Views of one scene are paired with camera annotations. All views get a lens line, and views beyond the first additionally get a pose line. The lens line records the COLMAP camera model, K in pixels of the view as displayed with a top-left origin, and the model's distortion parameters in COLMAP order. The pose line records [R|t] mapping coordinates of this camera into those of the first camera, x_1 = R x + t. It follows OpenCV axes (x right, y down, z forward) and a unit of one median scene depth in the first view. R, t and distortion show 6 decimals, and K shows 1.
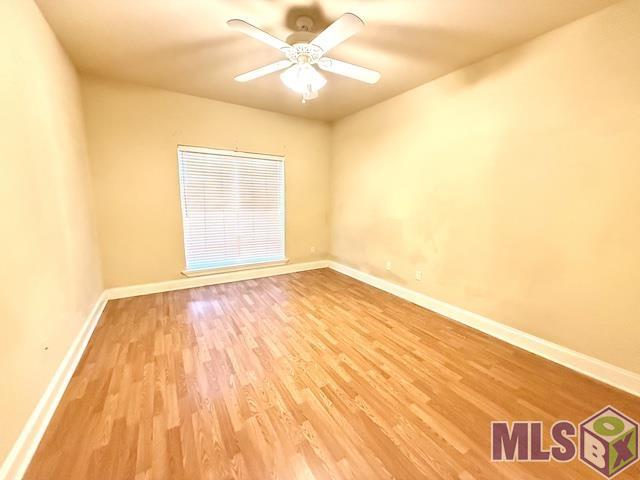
lens RADIAL K [[255.8, 0, 318.8], [0, 255.8, 239.8], [0, 0, 1]] dist [-0.000288, 0.000150]
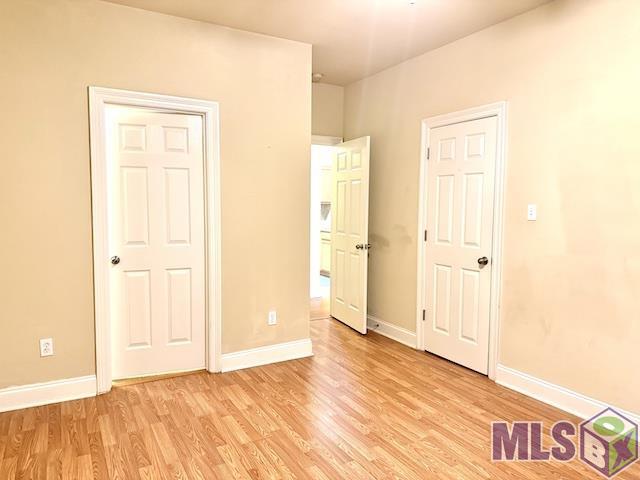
lens RADIAL K [[450.0, 0, 321.4], [0, 450.0, 238.4], [0, 0, 1]] dist [-0.001840, -0.001853]
pose [[-0.999173, -0.027129, 0.030282, 0.084565], [-0.018799, 0.968697, 0.247535, -0.404760], [-0.036049, 0.246761, -0.968406, 2.337043]]
